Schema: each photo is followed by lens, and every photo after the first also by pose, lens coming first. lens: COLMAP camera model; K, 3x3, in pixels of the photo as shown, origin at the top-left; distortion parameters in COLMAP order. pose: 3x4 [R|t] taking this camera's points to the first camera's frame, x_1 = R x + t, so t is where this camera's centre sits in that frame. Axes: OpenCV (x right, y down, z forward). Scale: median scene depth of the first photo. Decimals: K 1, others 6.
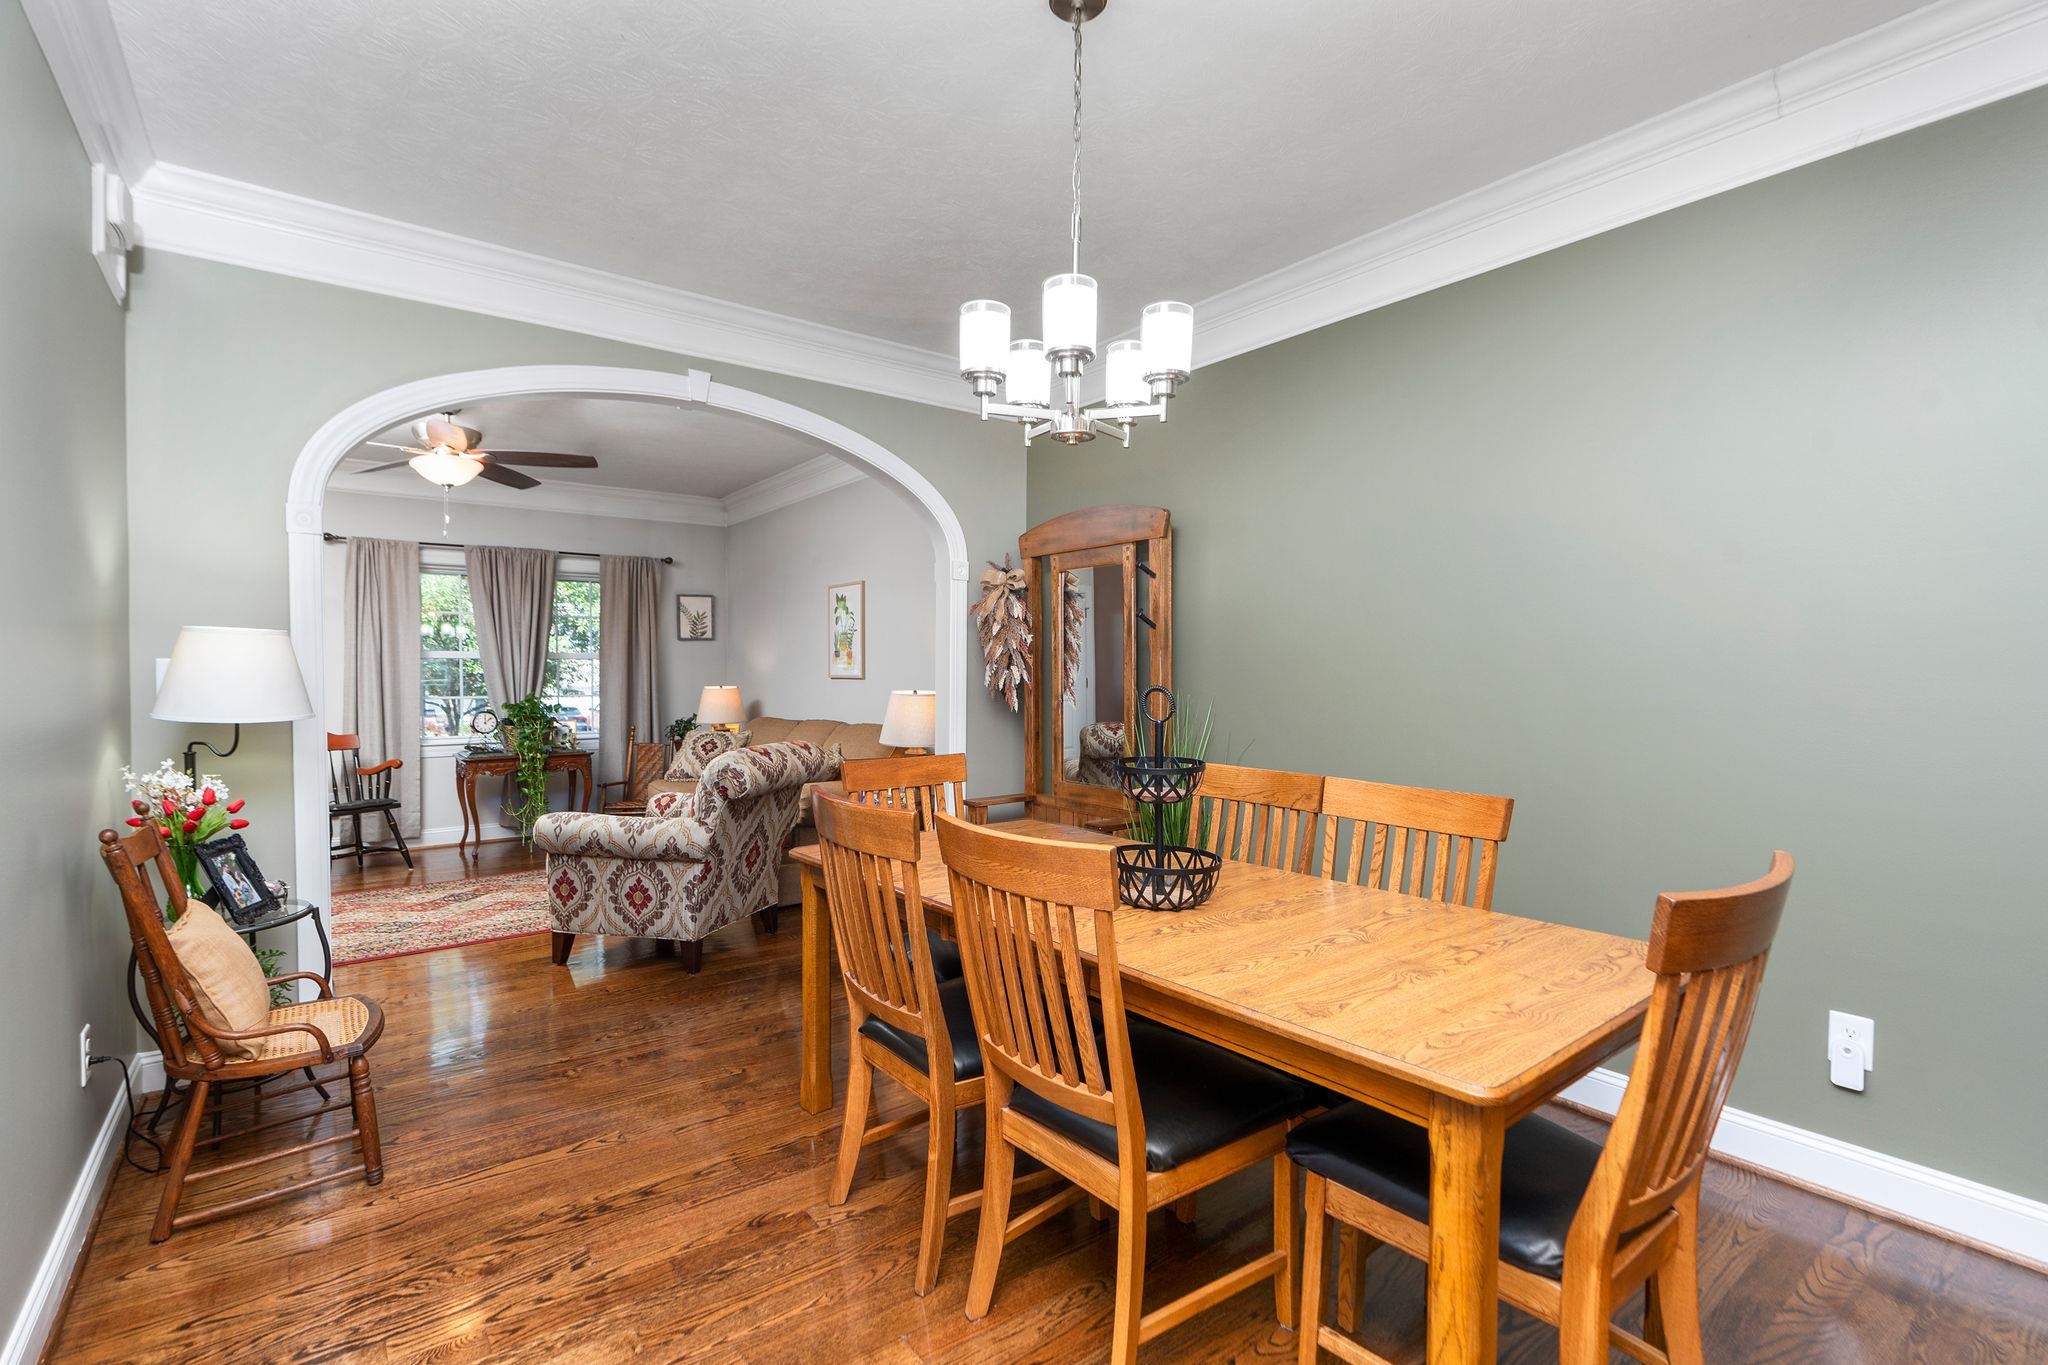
lens RADIAL K [[937.8, 0, 1033.4], [0, 937.8, 687.3], [0, 0, 1]] dist [-0.003859, 0.000187]
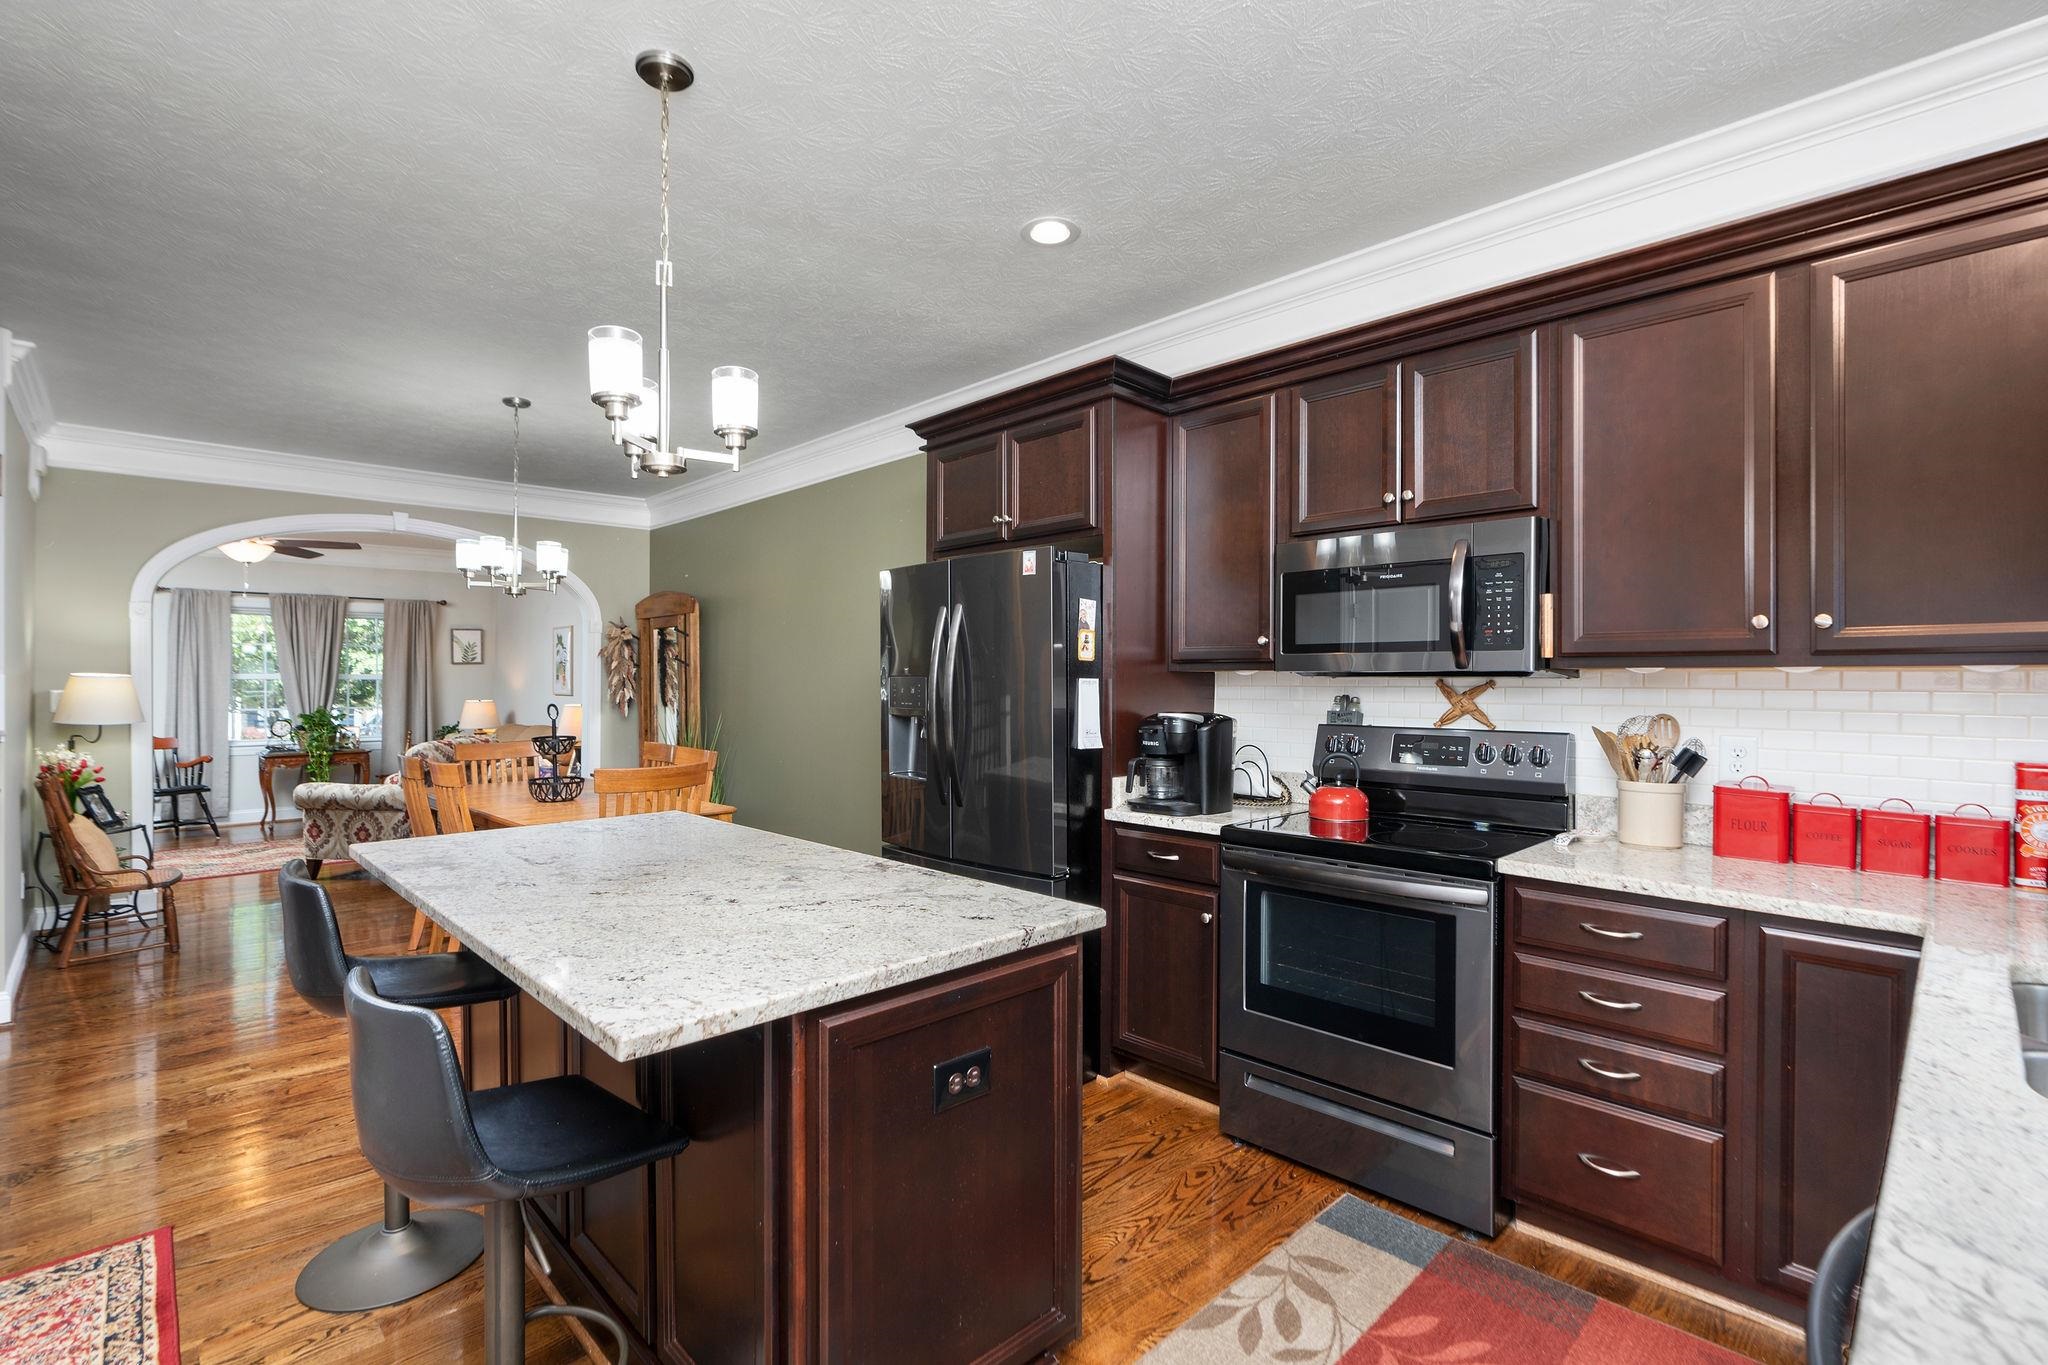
lens RADIAL K [[937.8, 0, 1019.0], [0, 937.8, 675.9], [0, 0, 1]] dist [-0.003859, 0.000187]
pose [[0.994840, 0.000183, 0.101455, 0.344736], [0.002115, 0.999744, -0.022549, -0.005050], [-0.101433, 0.022647, 0.994585, -0.459797]]
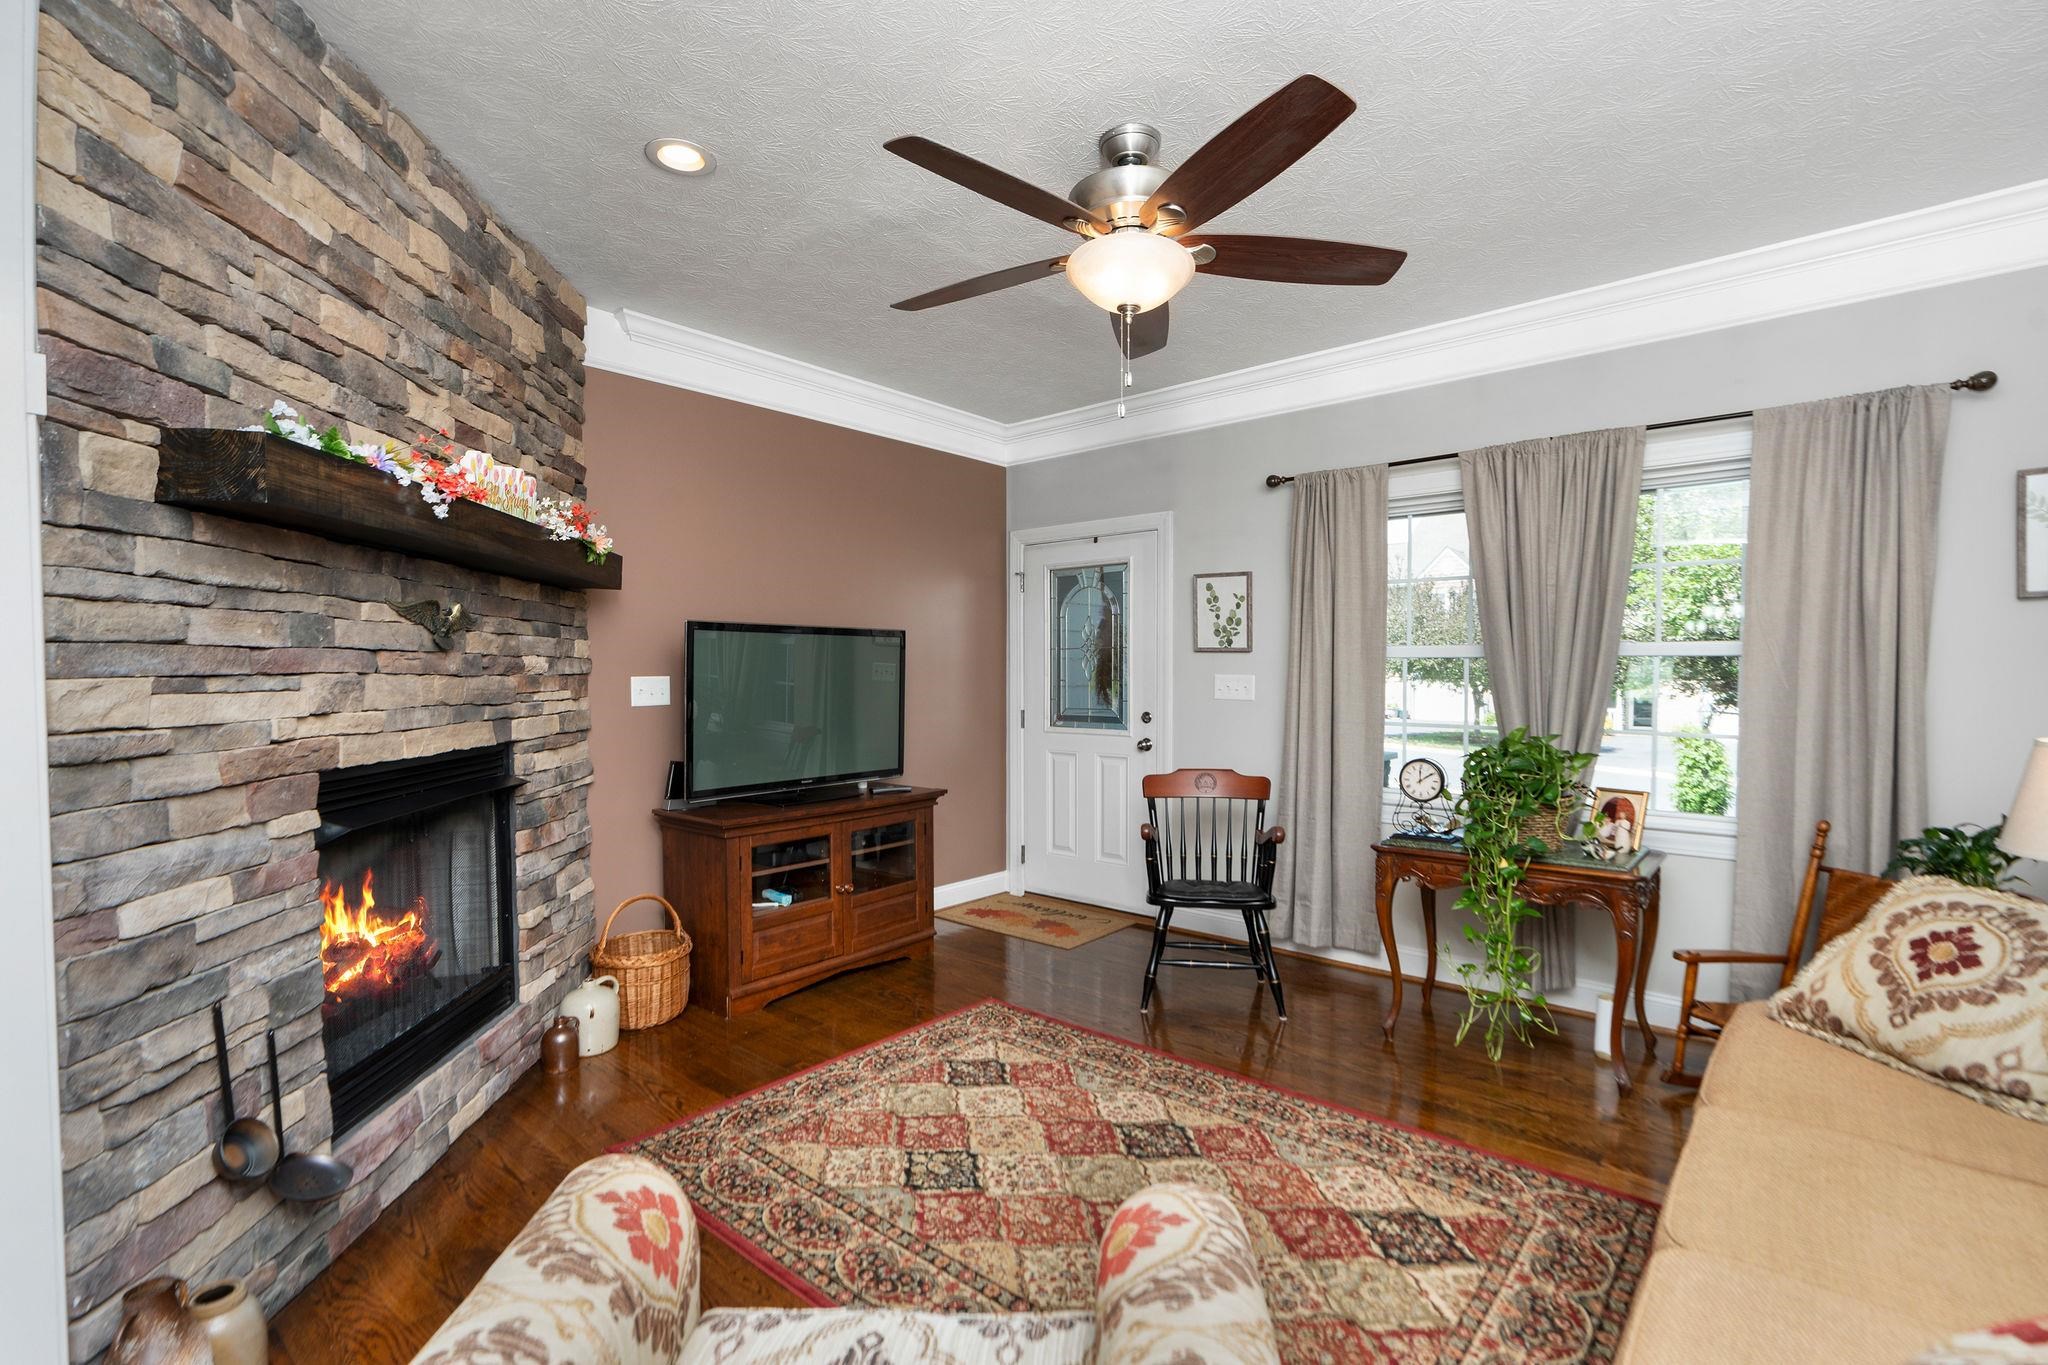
lens RADIAL K [[937.8, 0, 1018.4], [0, 937.8, 687.9], [0, 0, 1]] dist [-0.003859, 0.000187]
pose [[0.178695, 0.021550, -0.983669, -0.126287], [-0.023533, 0.999568, 0.017624, -0.019649], [0.983623, 0.020000, 0.179125, 0.747107]]
